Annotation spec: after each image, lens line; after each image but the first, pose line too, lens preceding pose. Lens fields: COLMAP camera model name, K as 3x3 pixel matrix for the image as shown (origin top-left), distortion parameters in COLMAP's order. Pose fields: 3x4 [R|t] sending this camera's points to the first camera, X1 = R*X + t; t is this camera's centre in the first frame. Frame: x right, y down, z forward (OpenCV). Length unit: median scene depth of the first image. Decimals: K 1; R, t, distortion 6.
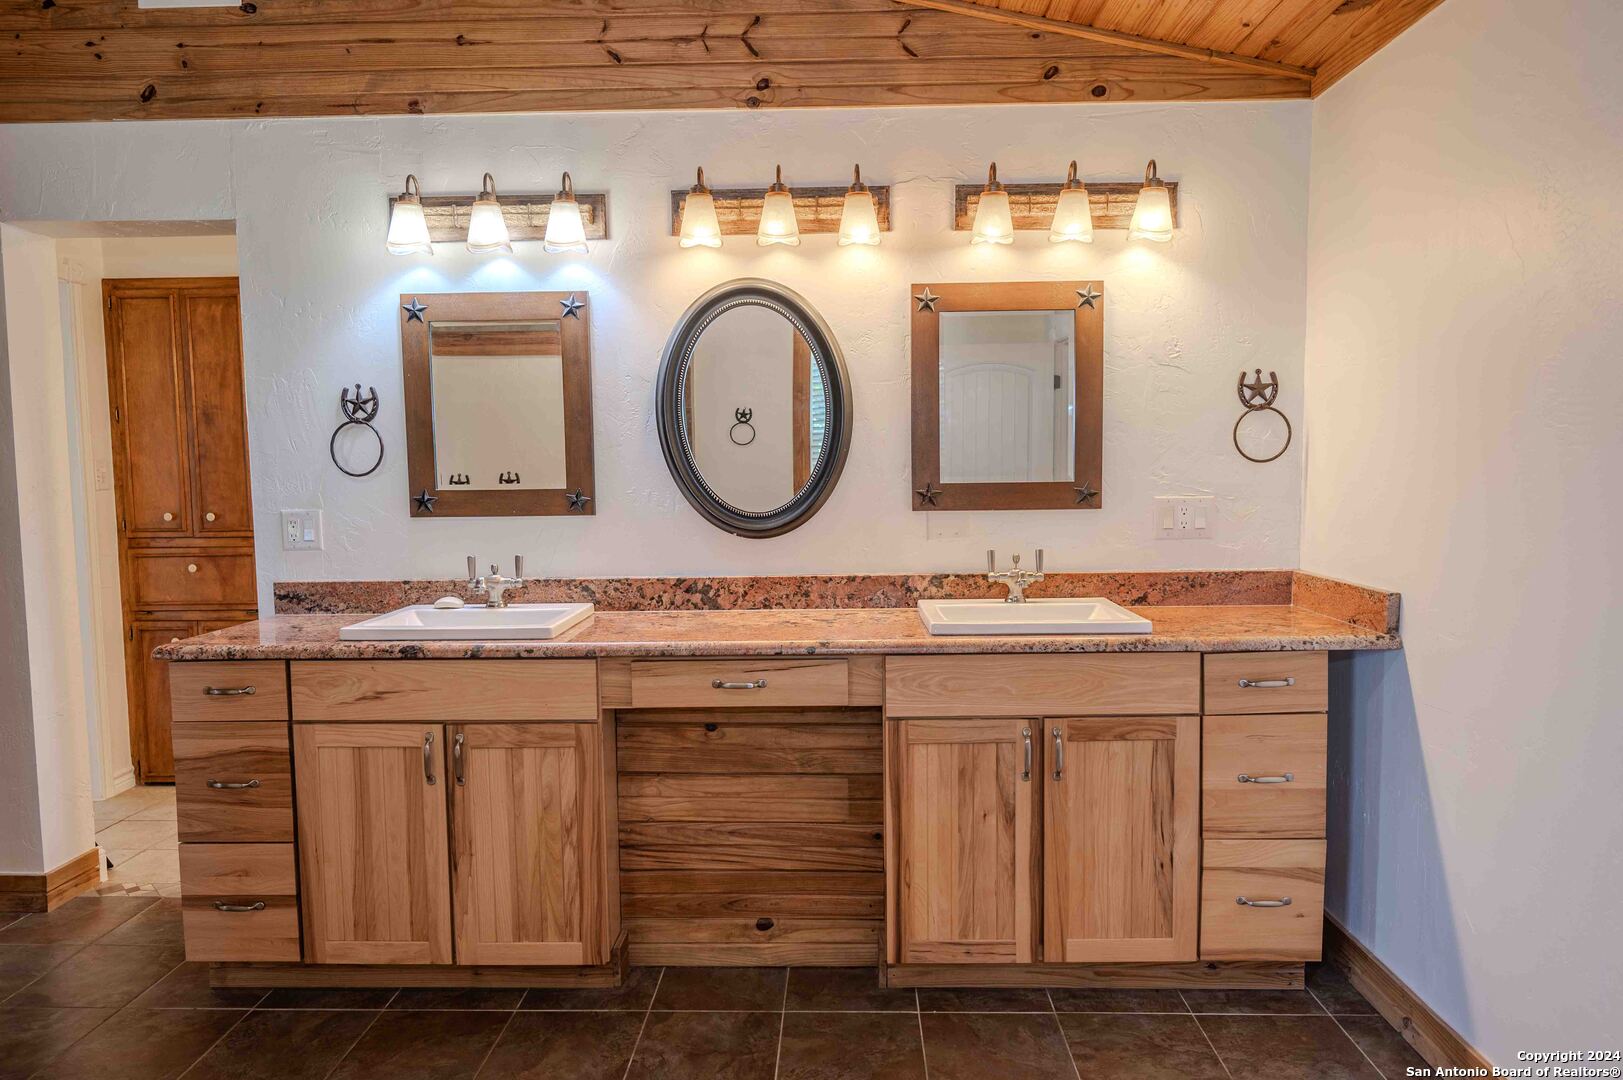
lens RADIAL K [[1070.3, 0, 874.0], [0, 1070.3, 543.5], [0, 0, 1]] dist [-0.002669, 0.001160]
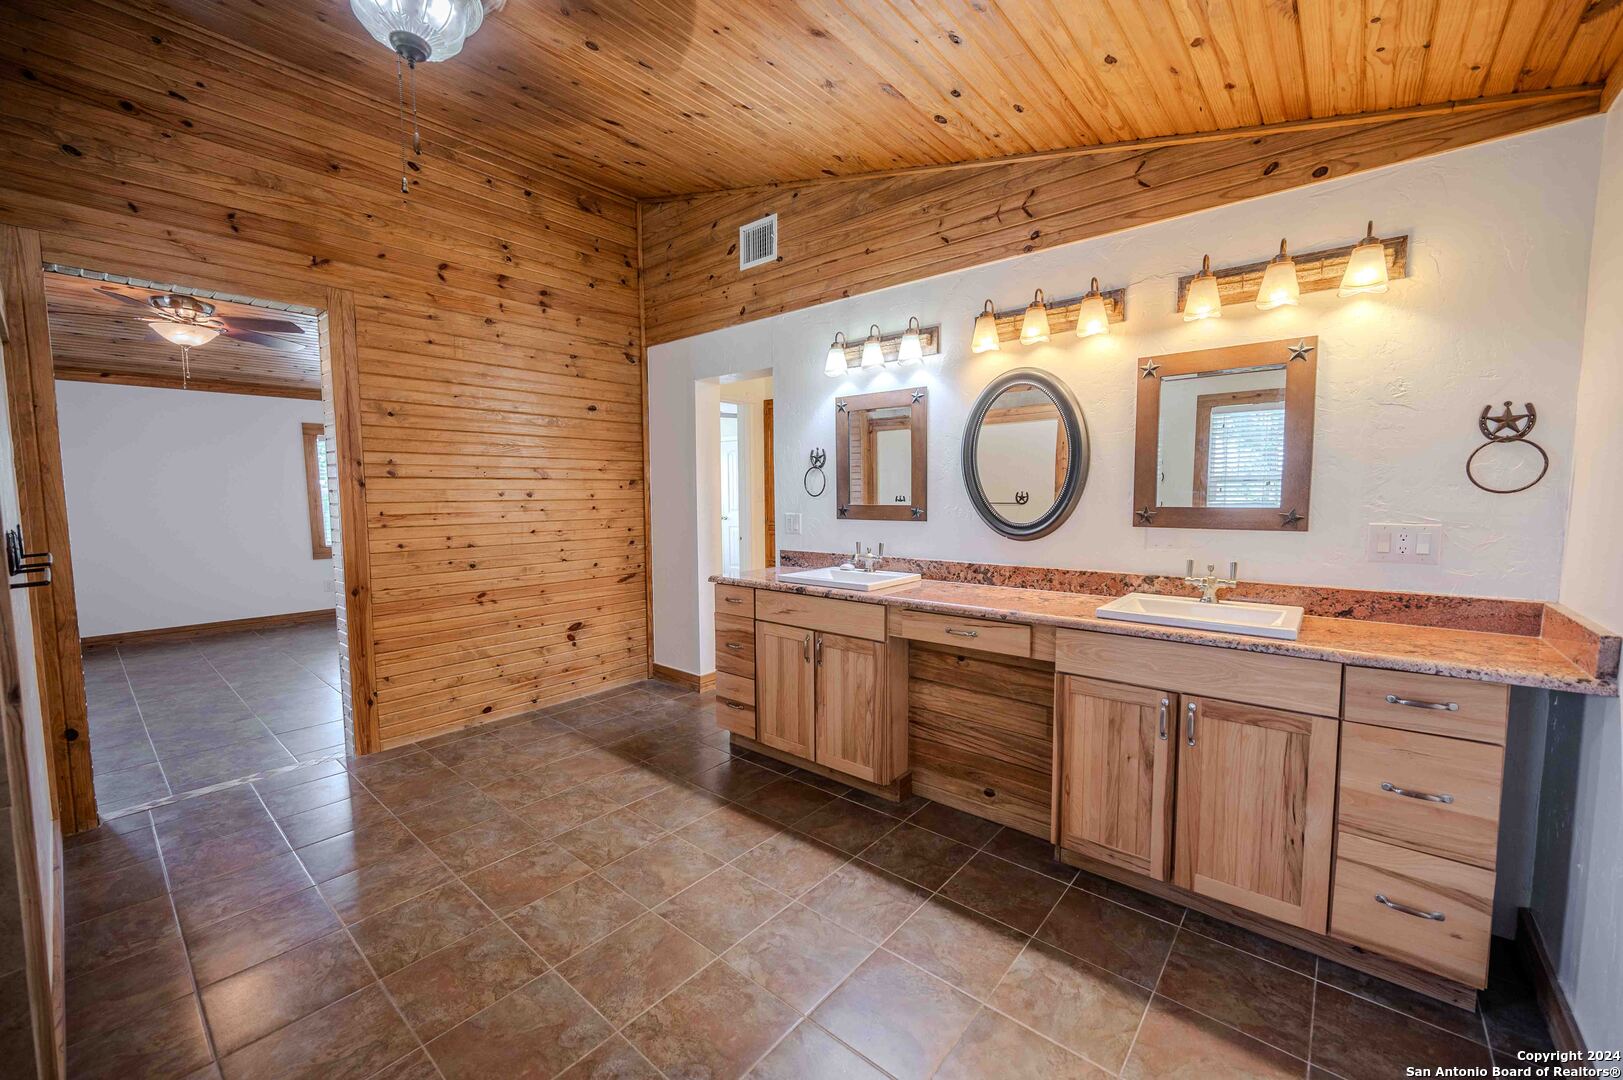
lens RADIAL K [[654.6, 0, 787.7], [0, 654.6, 544.8], [0, 0, 1]] dist [-0.002604, -0.000160]
pose [[0.765416, 0.059168, -0.640810, 0.238262], [-0.053573, 0.998166, 0.028174, -0.007860], [0.641302, 0.012765, 0.767183, 0.088241]]
